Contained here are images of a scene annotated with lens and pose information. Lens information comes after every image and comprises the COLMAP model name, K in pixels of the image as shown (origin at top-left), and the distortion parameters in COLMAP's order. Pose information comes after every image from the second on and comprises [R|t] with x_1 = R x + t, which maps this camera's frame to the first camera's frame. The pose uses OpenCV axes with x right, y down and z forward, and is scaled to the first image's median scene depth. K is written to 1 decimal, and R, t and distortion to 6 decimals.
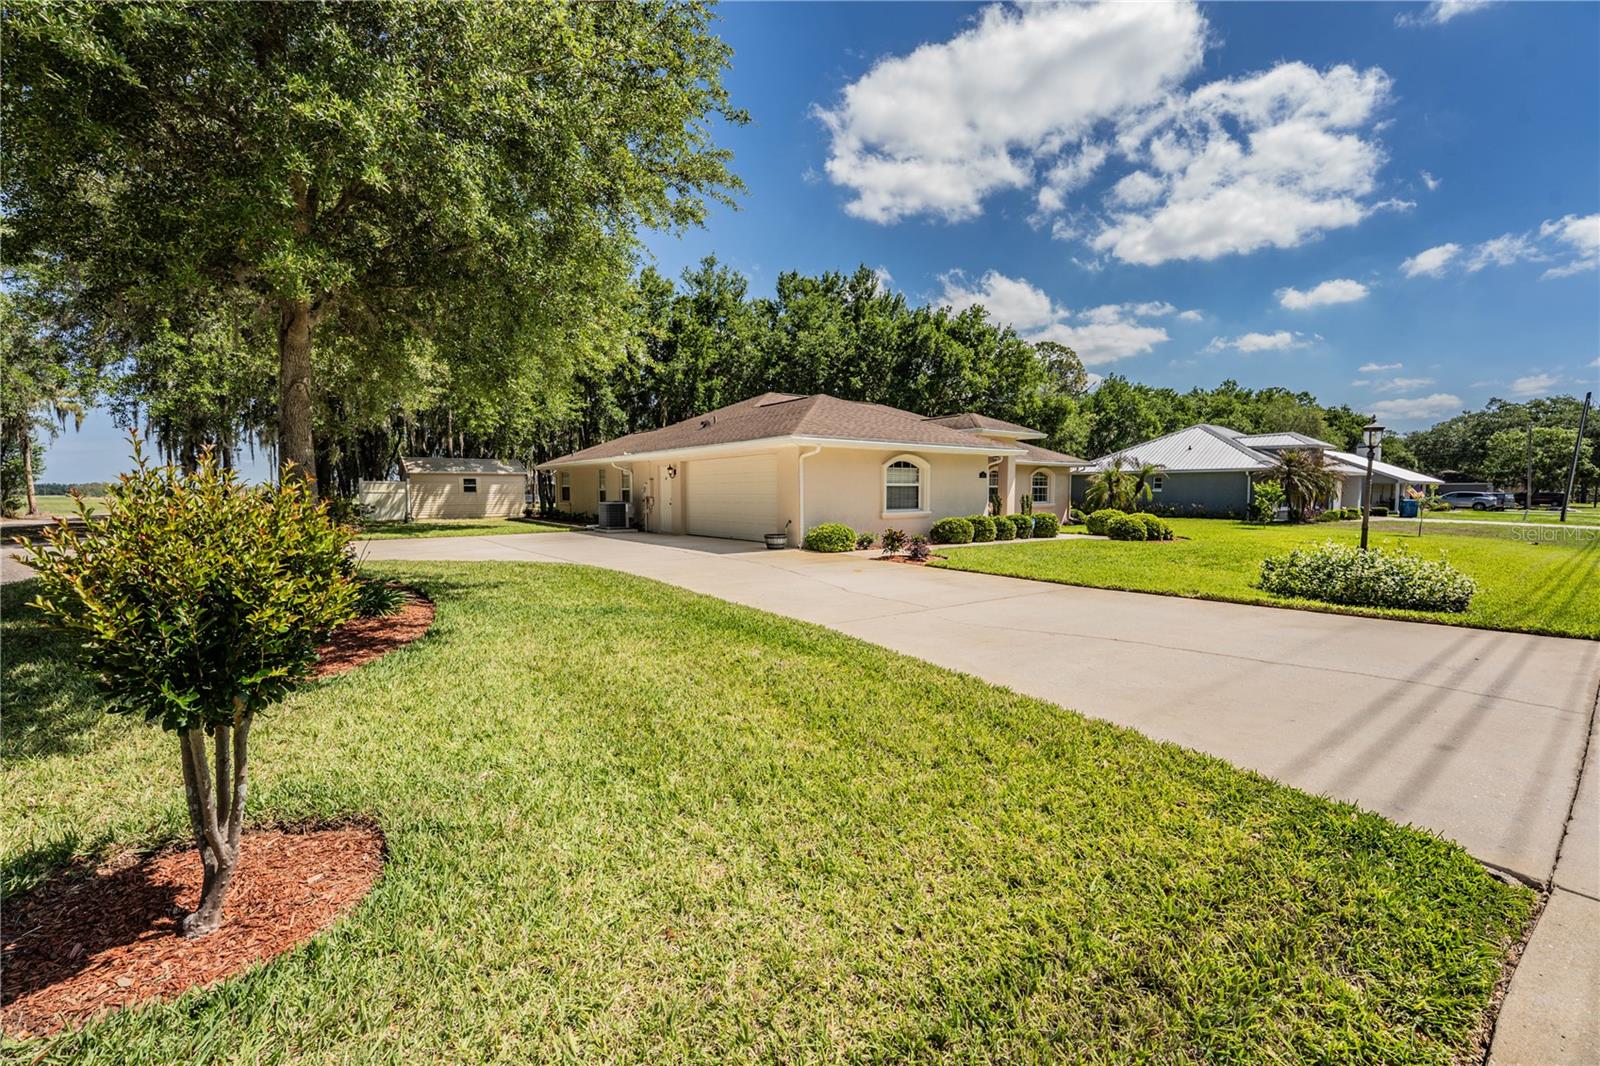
lens RADIAL K [[653.4, 0, 800.0], [0, 653.4, 533.0], [0, 0, 1]] dist [-0.001219, -0.000258]
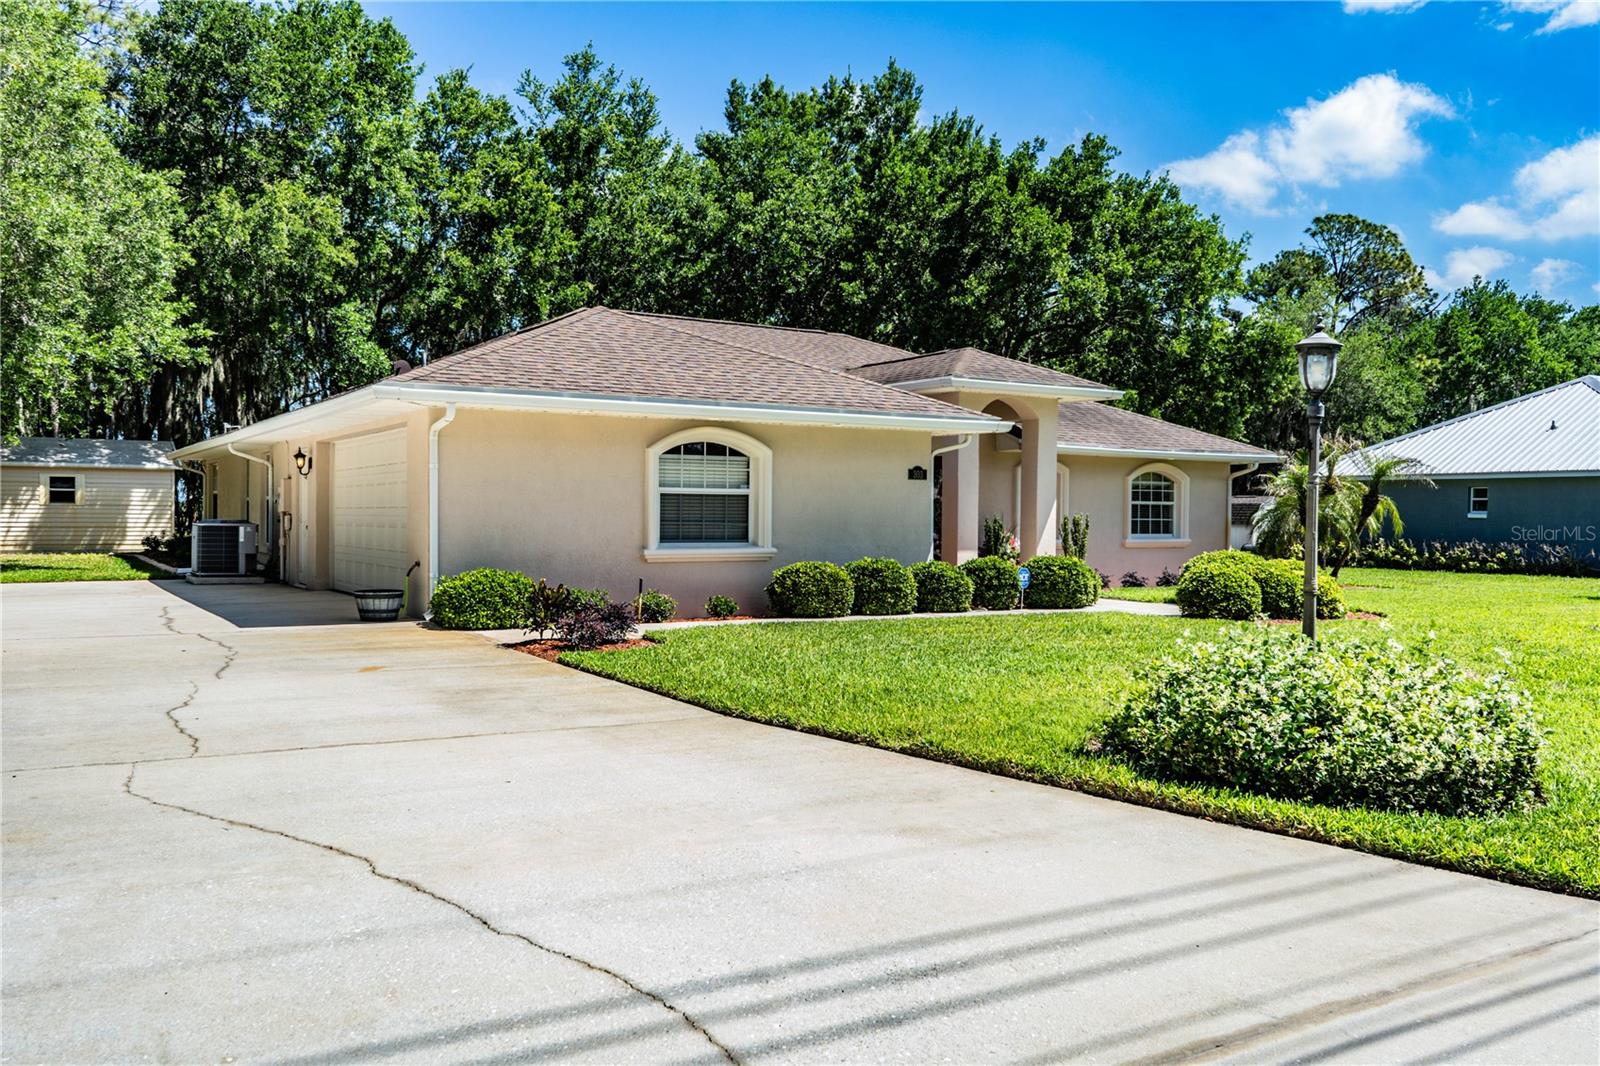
lens RADIAL K [[1273.5, 0, 800.0], [0, 1273.5, 533.0], [0, 0, 1]] dist [-0.003231, 0.000710]
pose [[0.995503, 0.012614, -0.093881, 0.148924], [-0.017090, 0.998748, -0.047025, -0.000576], [0.093171, 0.048418, 0.994472, 0.040094]]
